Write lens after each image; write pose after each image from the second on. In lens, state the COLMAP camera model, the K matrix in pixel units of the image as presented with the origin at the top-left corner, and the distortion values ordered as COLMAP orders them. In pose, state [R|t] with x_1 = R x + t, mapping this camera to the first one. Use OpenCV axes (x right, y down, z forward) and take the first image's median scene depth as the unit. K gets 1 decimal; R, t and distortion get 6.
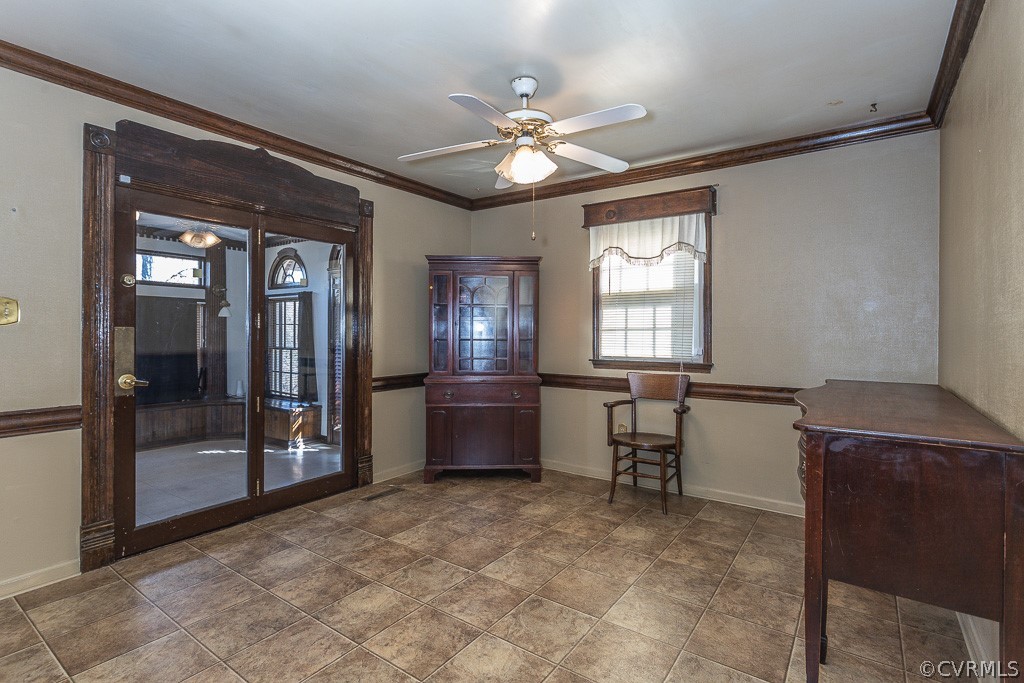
lens RADIAL K [[495.6, 0, 512.7], [0, 495.6, 304.7], [0, 0, 1]] dist [-0.002558, 0.000515]
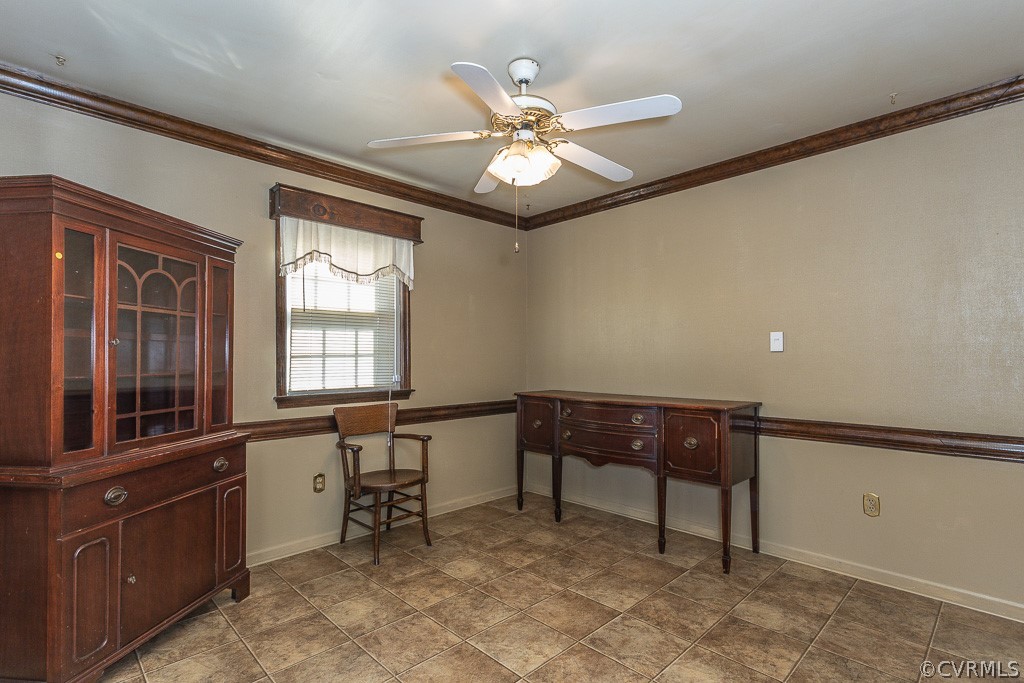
lens RADIAL K [[495.6, 0, 512.5], [0, 495.6, 333.9], [0, 0, 1]] dist [-0.002558, 0.000515]
pose [[0.173957, 0.042446, 0.983838, -0.562052], [-0.047723, 0.998260, -0.034630, 0.029263], [-0.983596, -0.040927, 0.175680, 0.603085]]
